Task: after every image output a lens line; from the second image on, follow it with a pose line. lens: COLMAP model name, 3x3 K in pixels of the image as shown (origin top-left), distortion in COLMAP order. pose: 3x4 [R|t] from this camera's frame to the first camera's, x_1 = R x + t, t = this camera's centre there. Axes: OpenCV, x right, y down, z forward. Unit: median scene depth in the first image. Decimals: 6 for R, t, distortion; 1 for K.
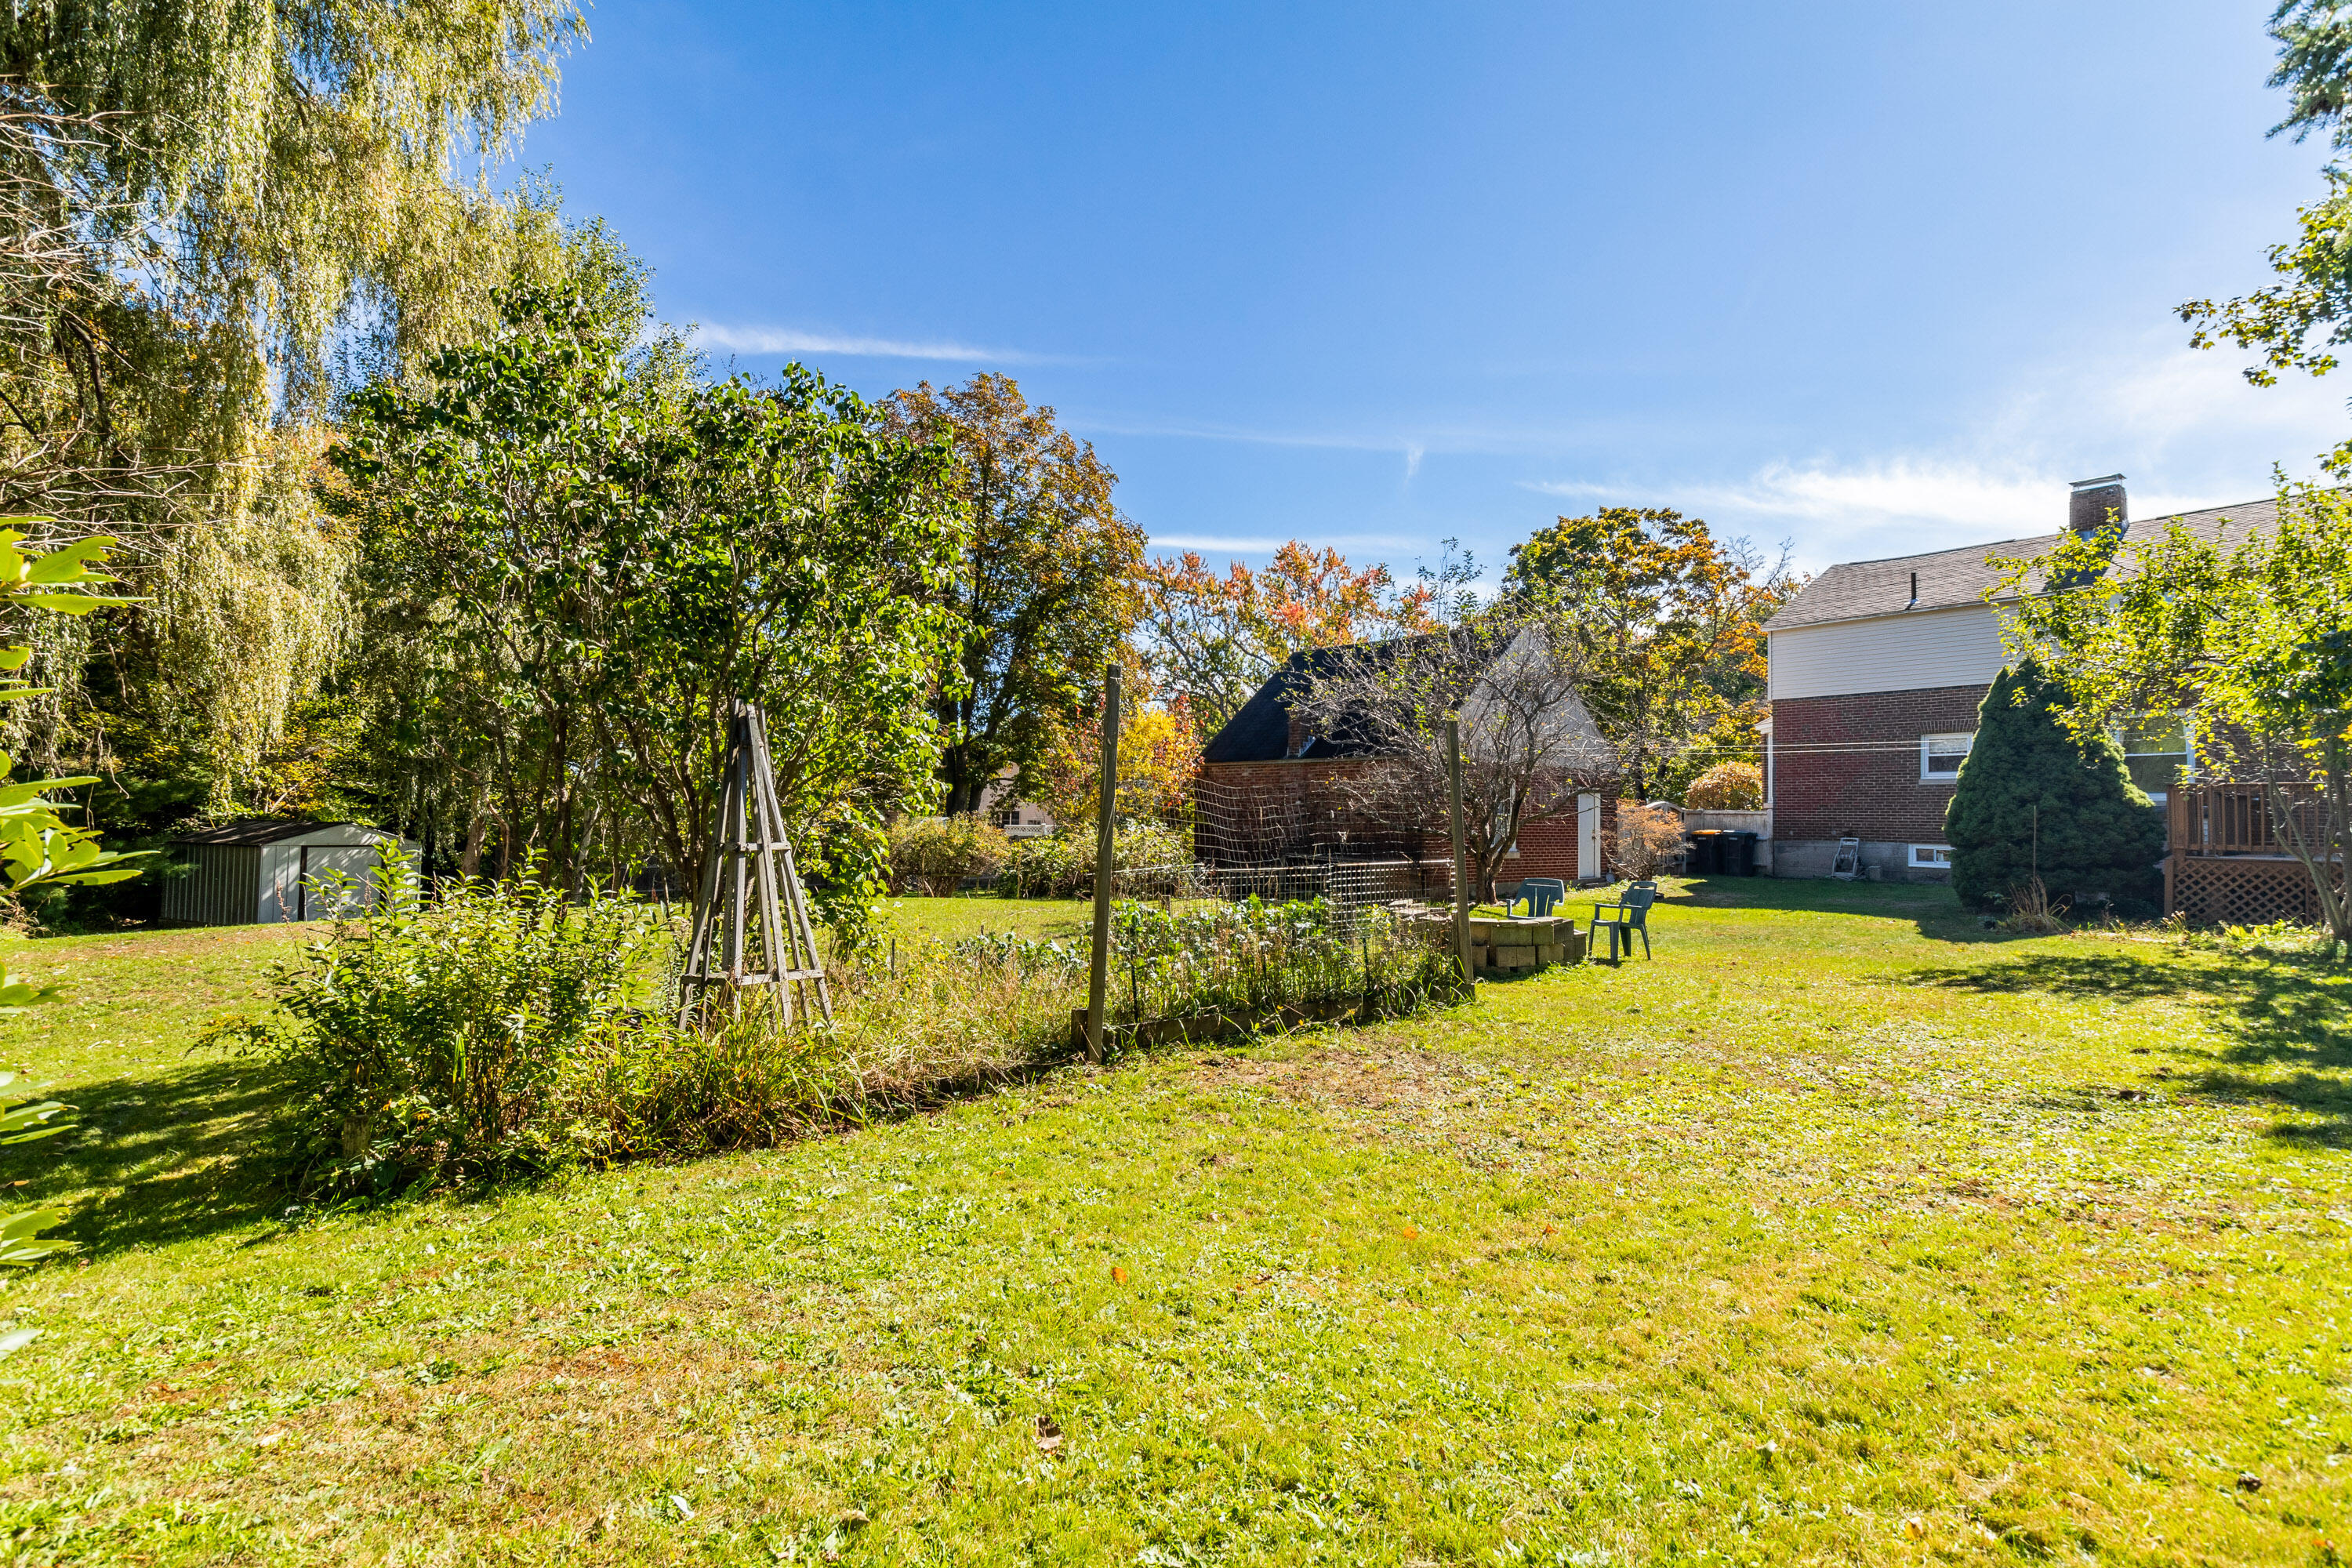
lens RADIAL K [[1098.0, 0, 1176.1], [0, 1098.0, 802.1], [0, 0, 1]] dist [0.003963, -0.002283]
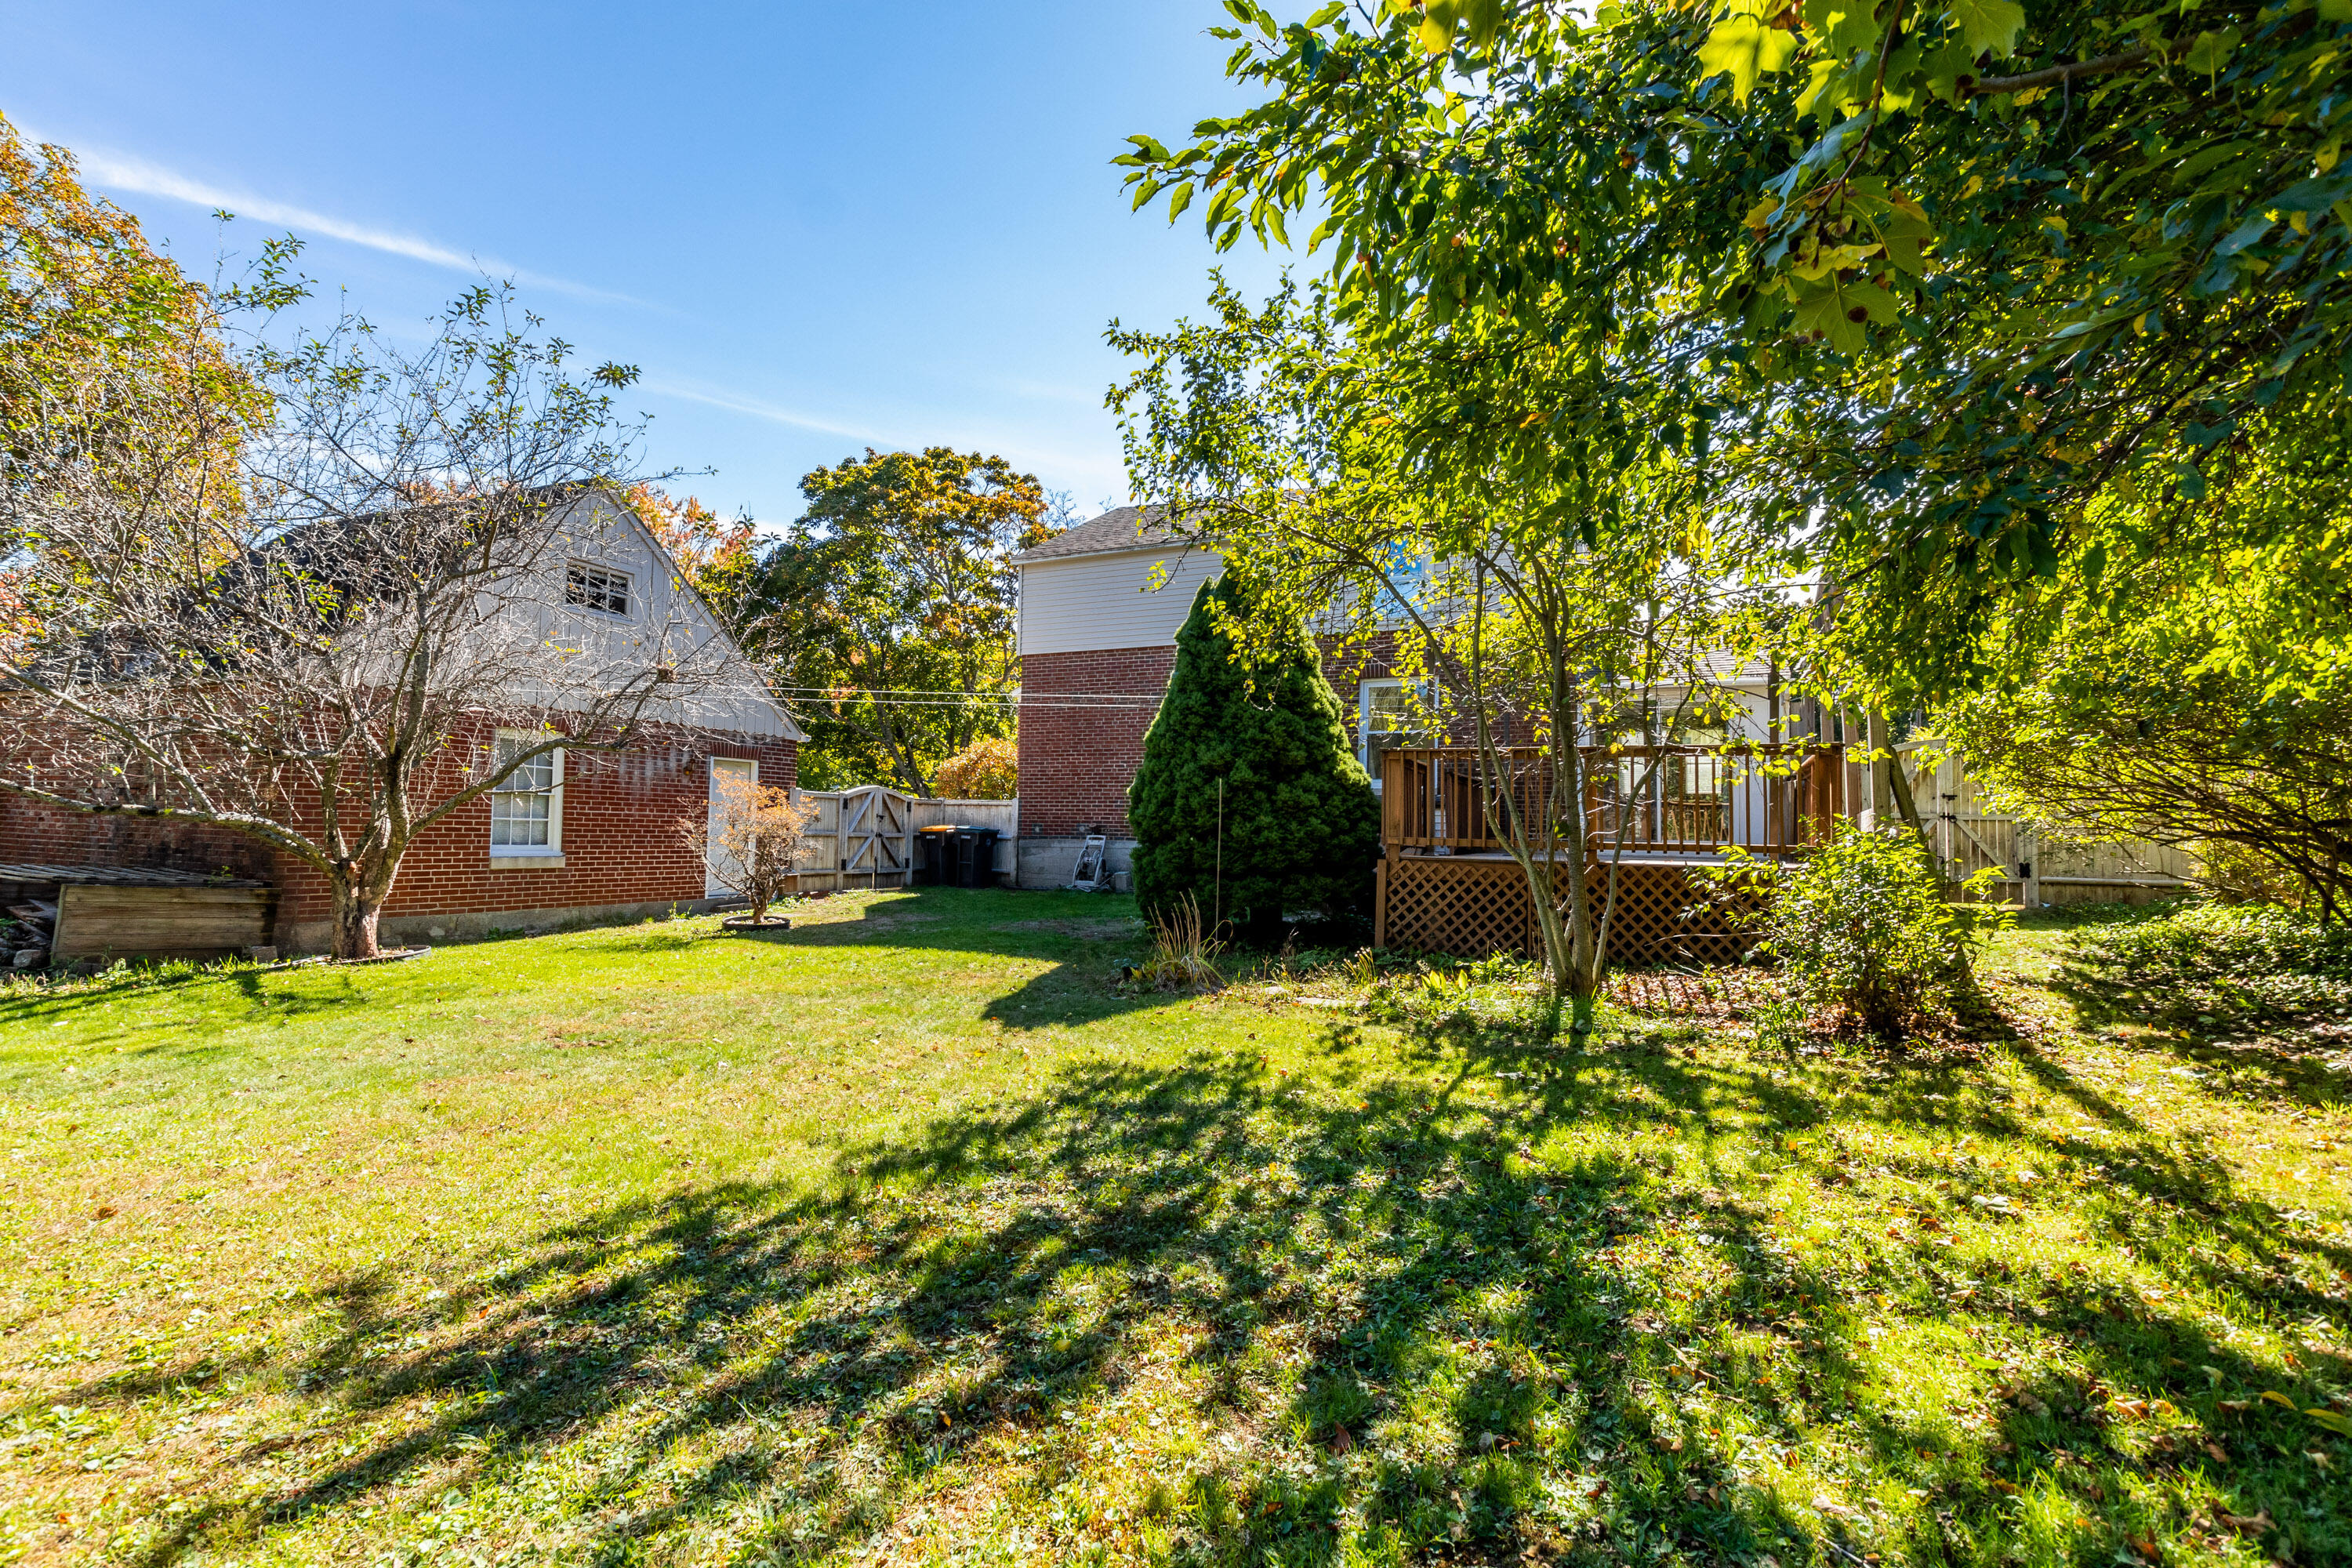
lens RADIAL K [[1098.0, 0, 1175.7], [0, 1098.0, 784.1], [0, 0, 1]] dist [0.003963, -0.002283]
pose [[0.888771, 0.022301, 0.457809, 0.317483], [-0.012123, 0.999610, -0.025158, 0.015793], [-0.458191, 0.016809, 0.888695, 0.301202]]
